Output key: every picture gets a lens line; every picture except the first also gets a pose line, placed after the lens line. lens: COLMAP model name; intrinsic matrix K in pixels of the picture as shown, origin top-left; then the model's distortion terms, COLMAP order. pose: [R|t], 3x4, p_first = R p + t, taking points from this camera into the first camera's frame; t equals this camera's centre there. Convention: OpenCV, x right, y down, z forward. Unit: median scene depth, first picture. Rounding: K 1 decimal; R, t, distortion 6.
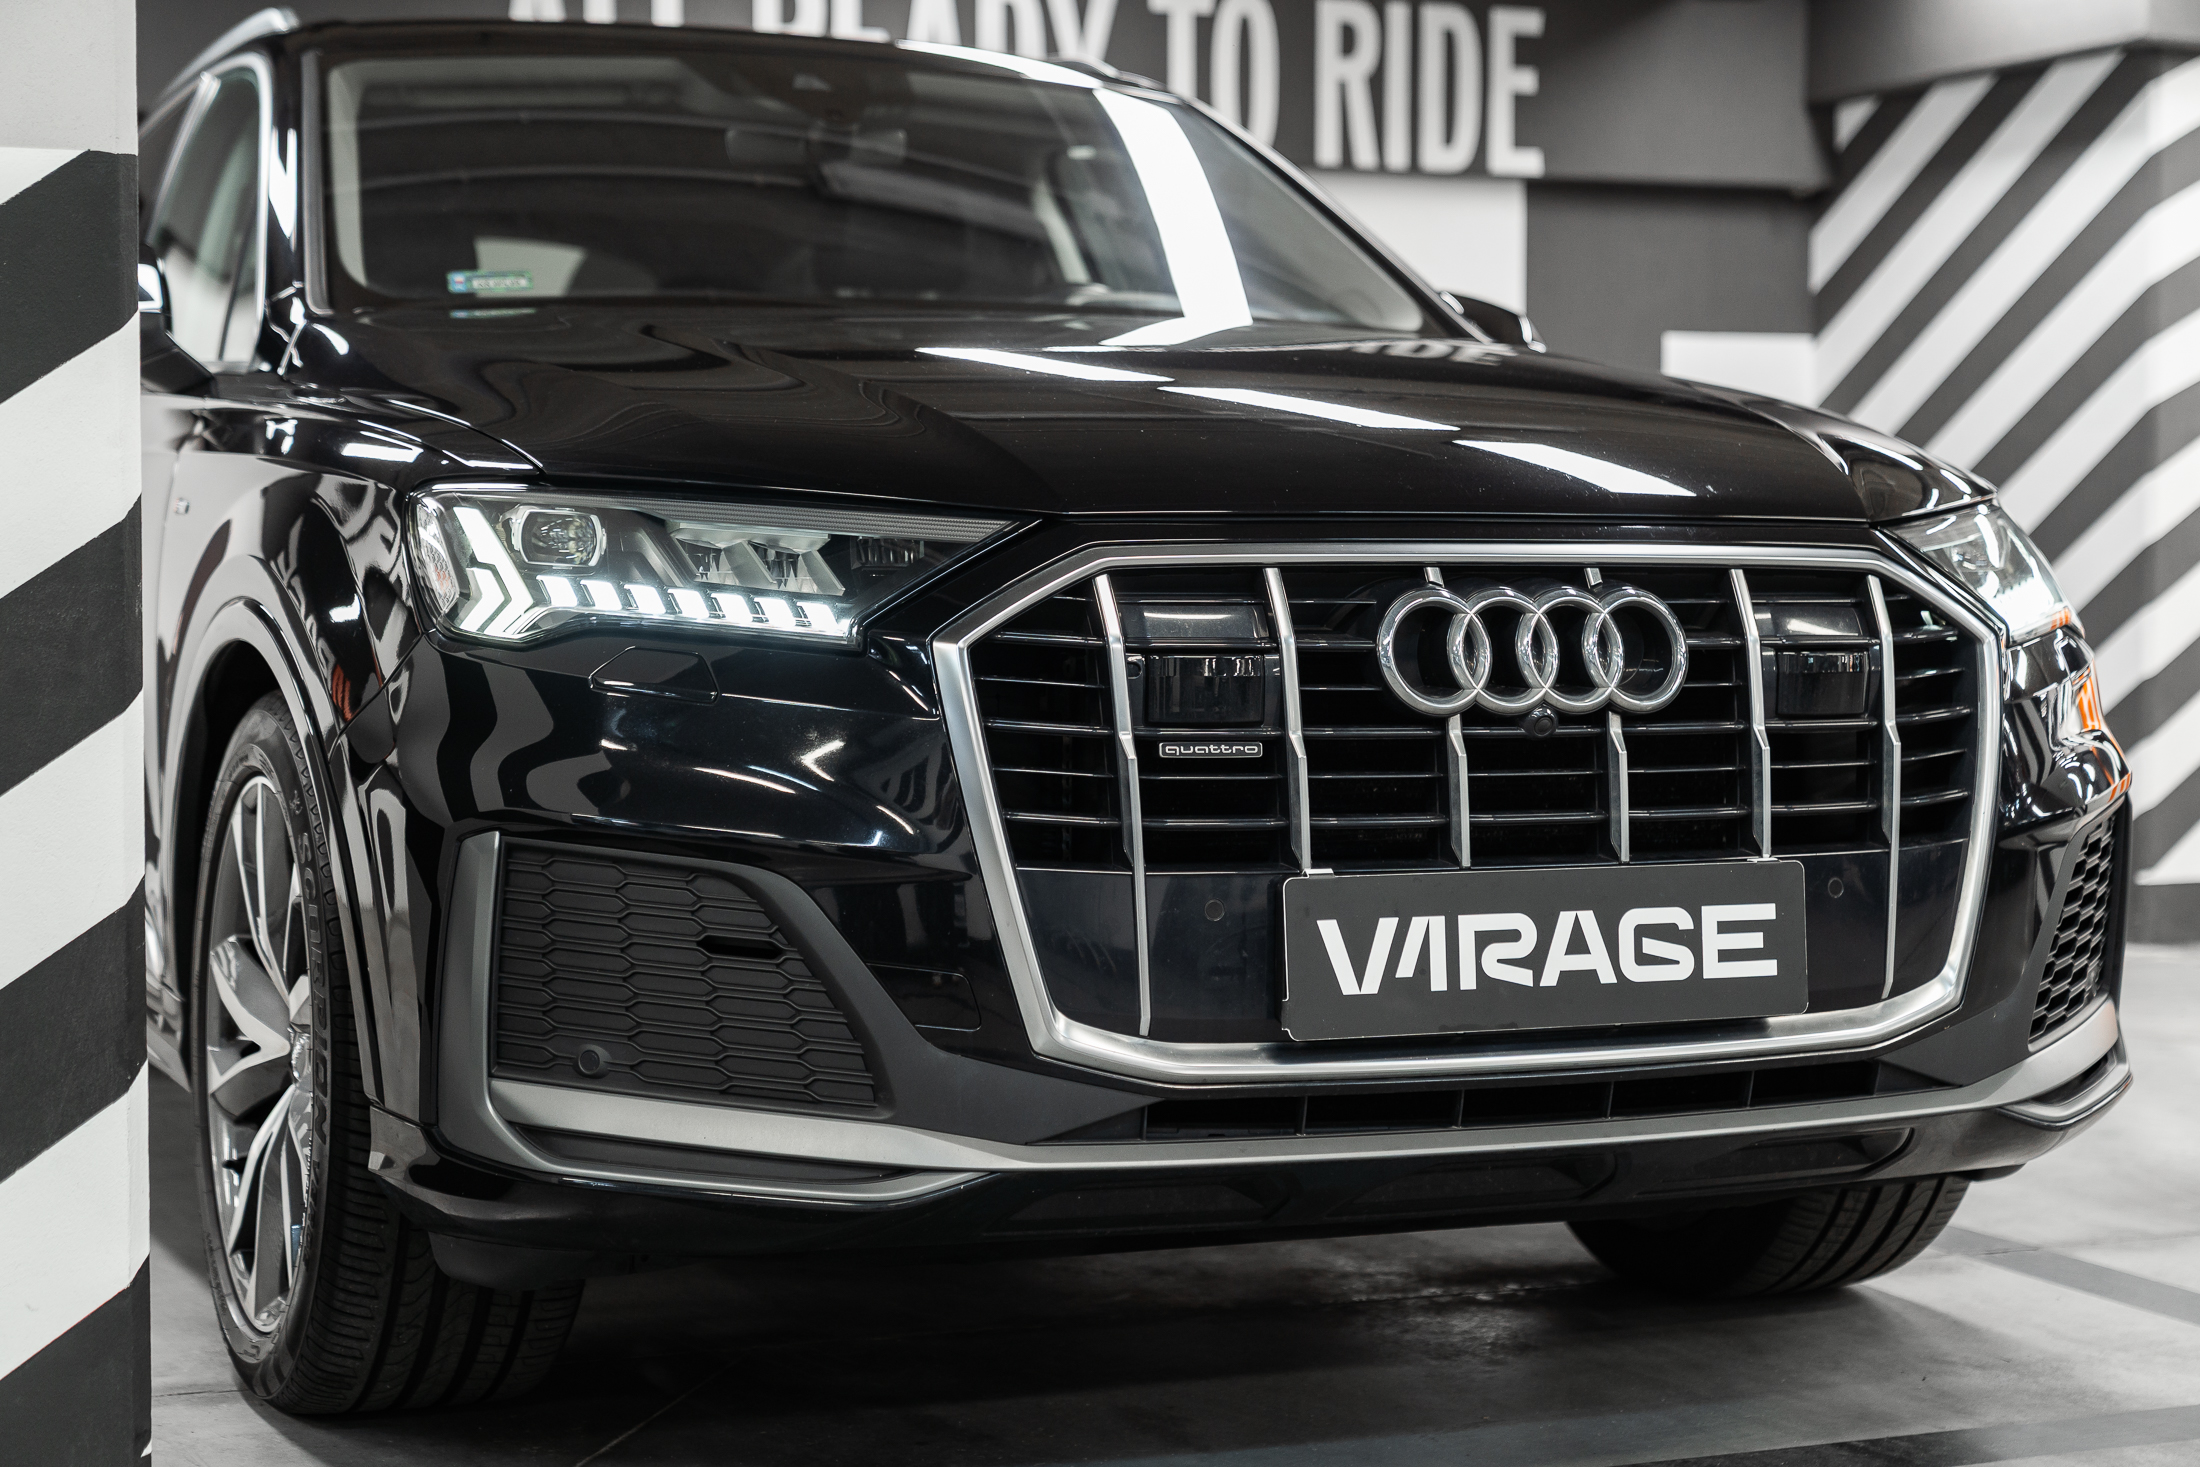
lens RADIAL K [[3744.5, 0, 1099.1], [0, 3744.5, 858.1], [0, 0, 1]] dist [0.024509, 0.003396]
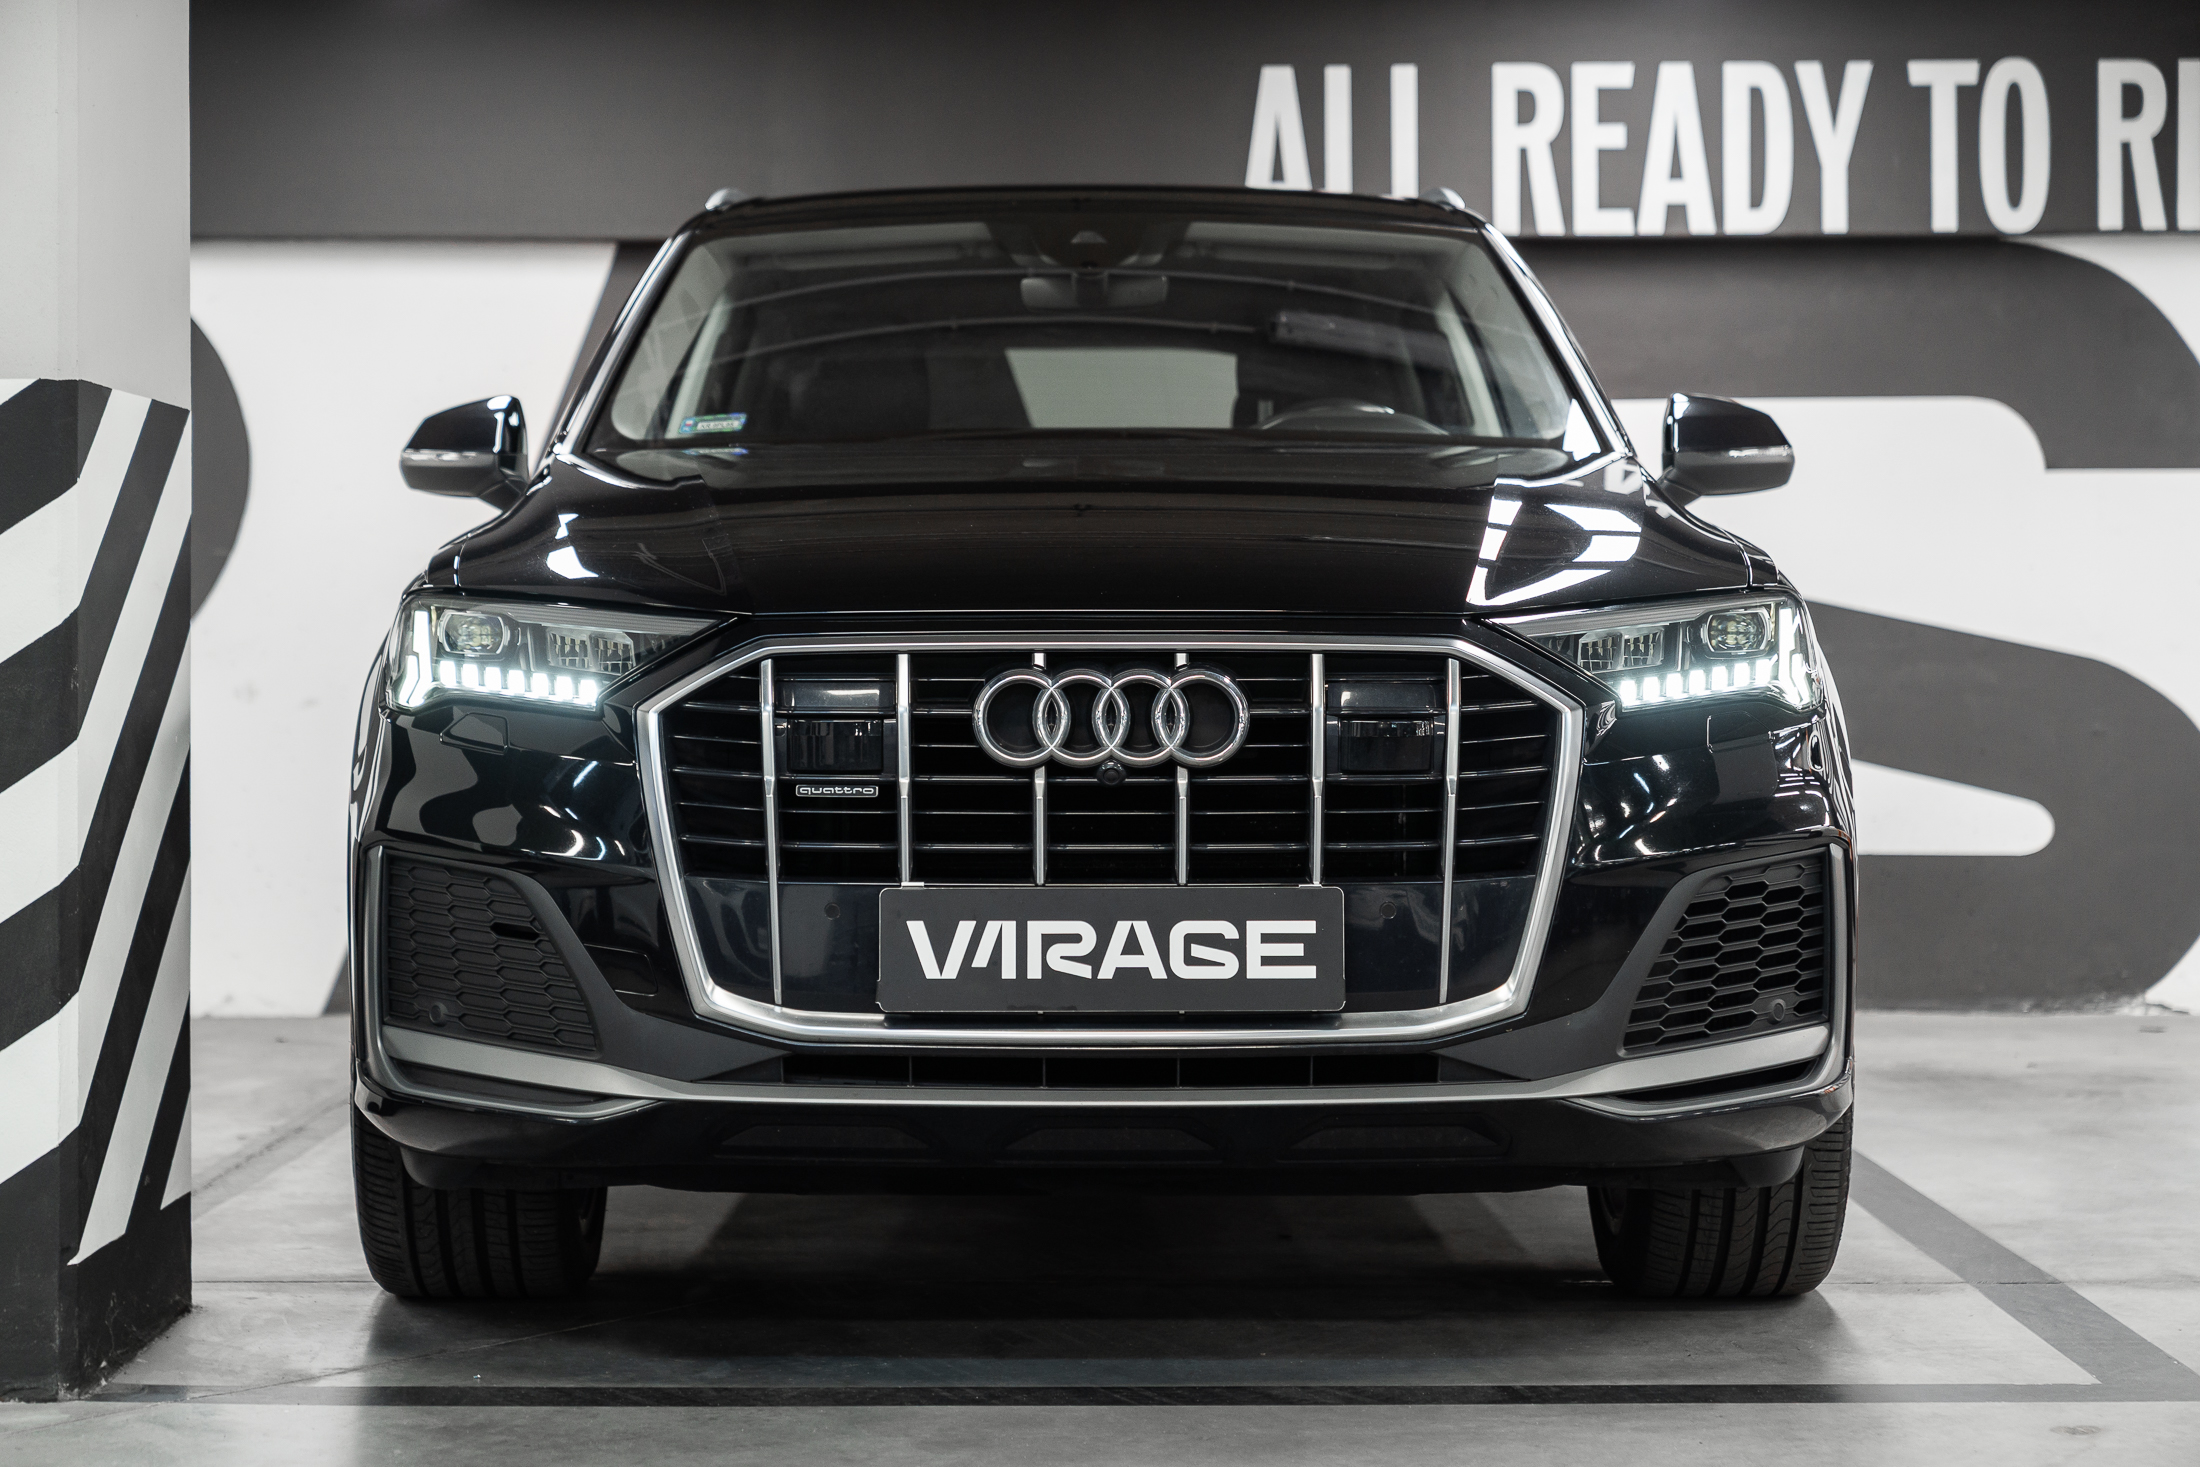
lens RADIAL K [[4393.5, 0, 1100.0], [0, 4393.5, 733.5], [0, 0, 1]] dist [0.013587, -0.001260]
pose [[0.925832, 0.004997, -0.377902, 0.683954], [-0.025872, 0.998405, -0.050183, 0.025756], [0.377048, 0.056238, 0.924485, -0.395111]]
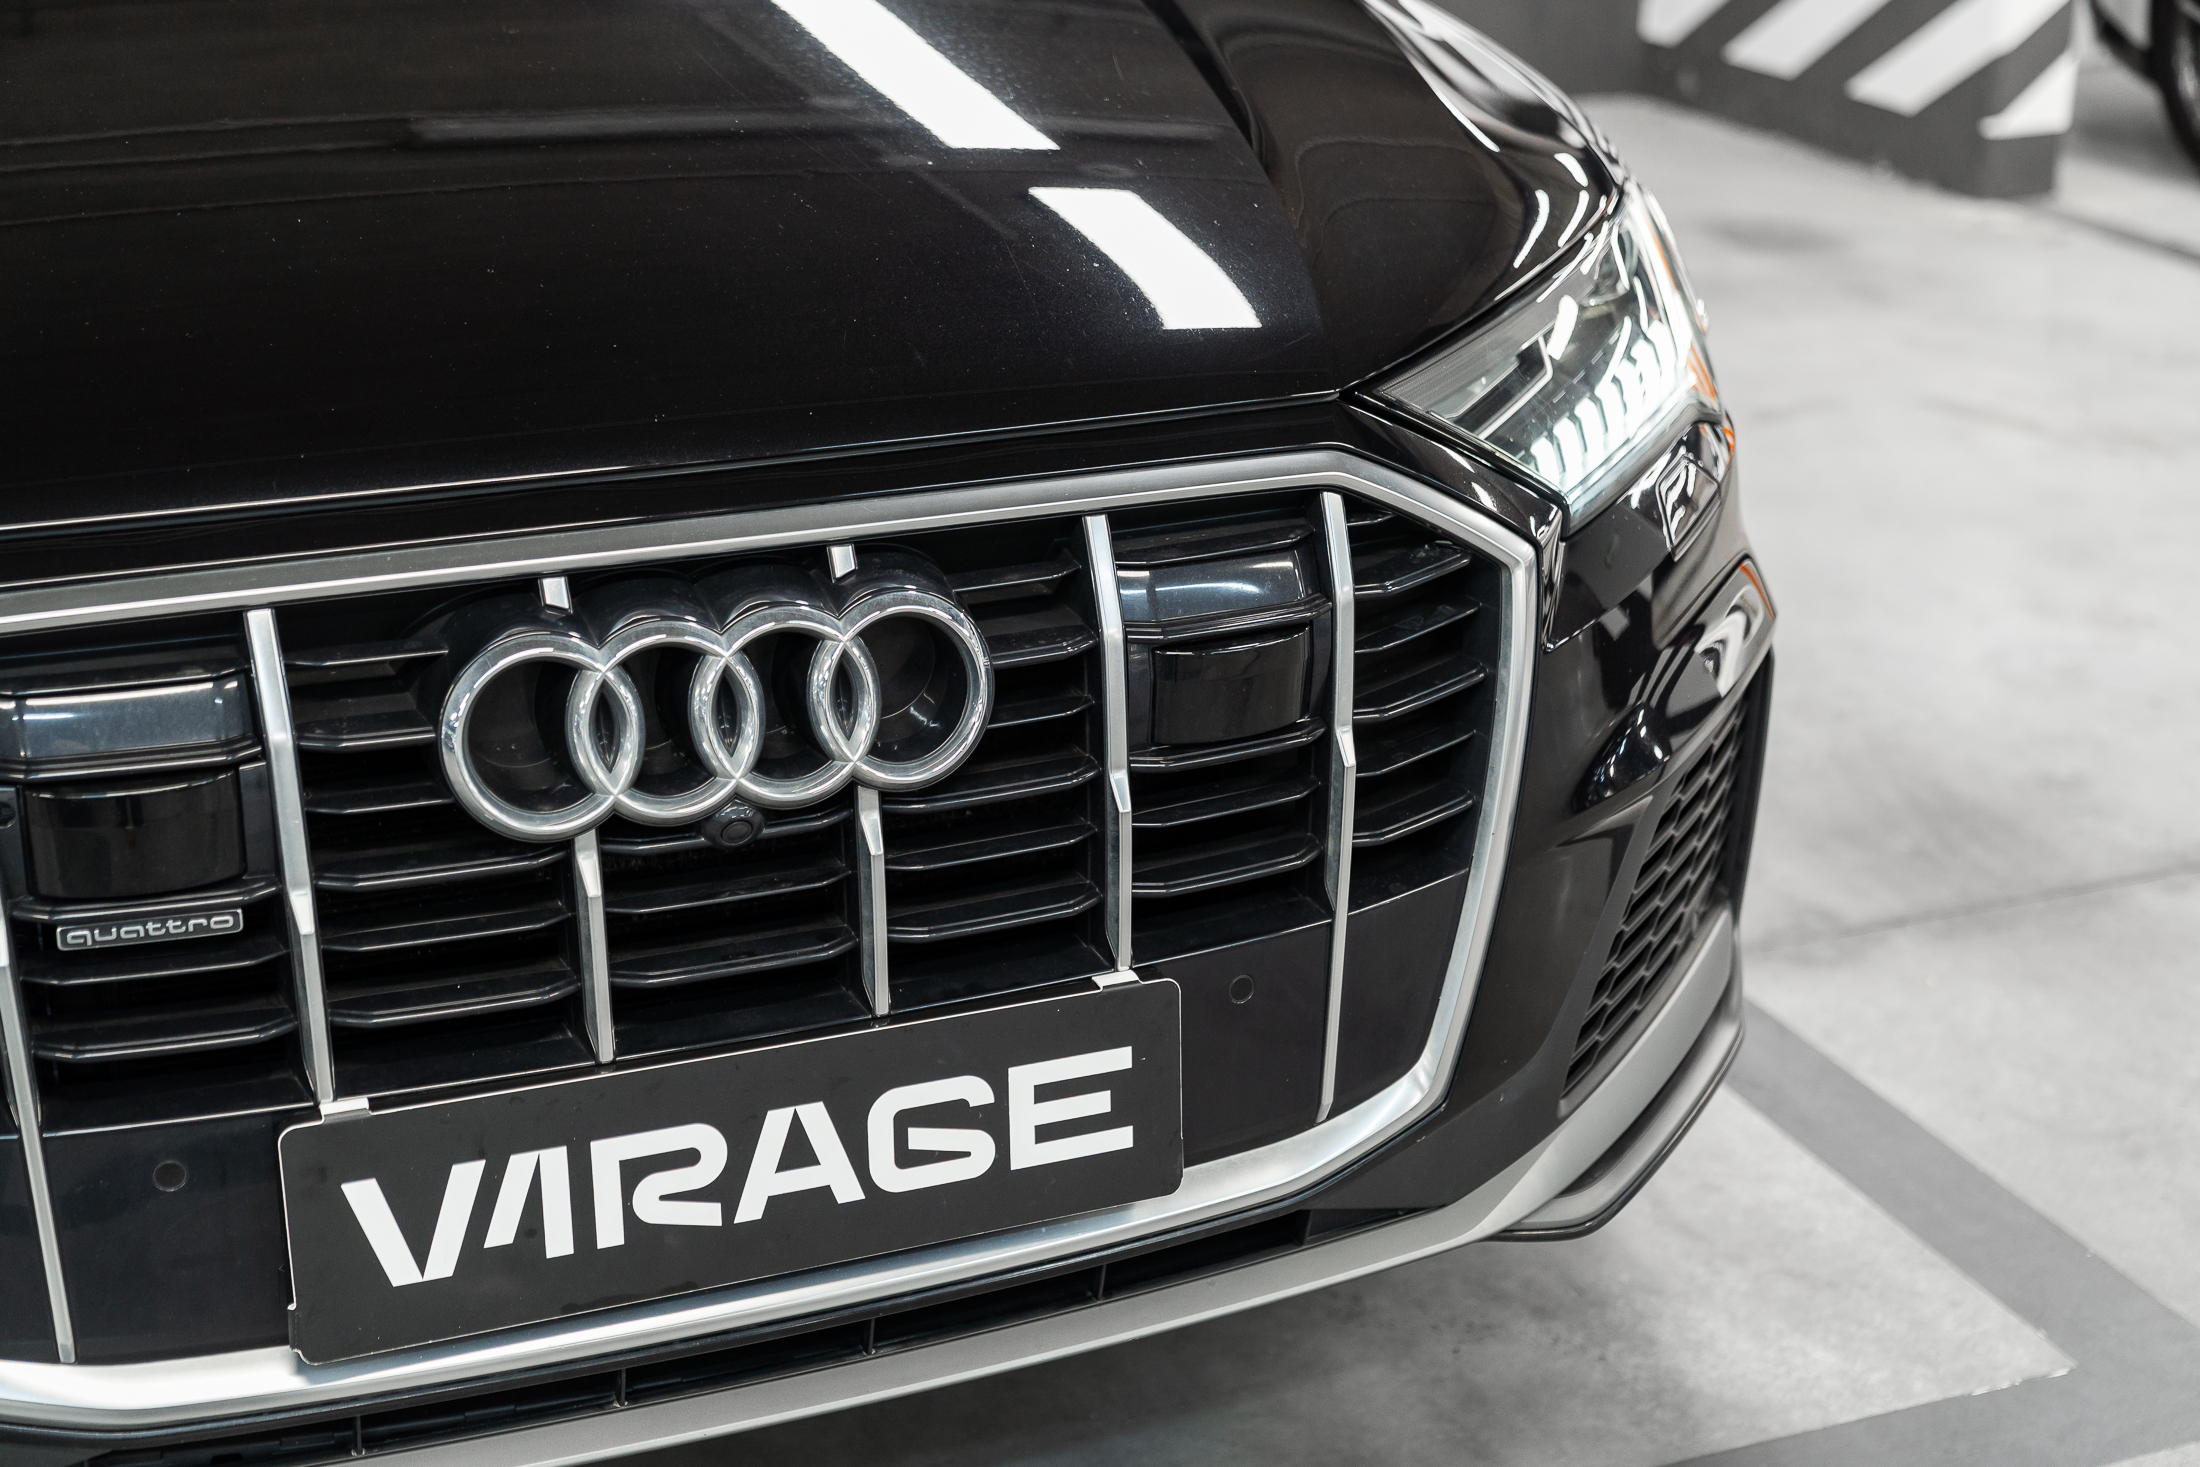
lens RADIAL K [[3333.0, 0, 1099.8], [0, 3333.0, 764.6], [0, 0, 1]] dist [0.021087, -0.025634]
pose [[0.999862, 0.014696, -0.007751, 0.183077], [-0.011634, 0.952342, 0.304811, -0.215962], [0.011861, -0.304679, 0.952381, 0.475170]]
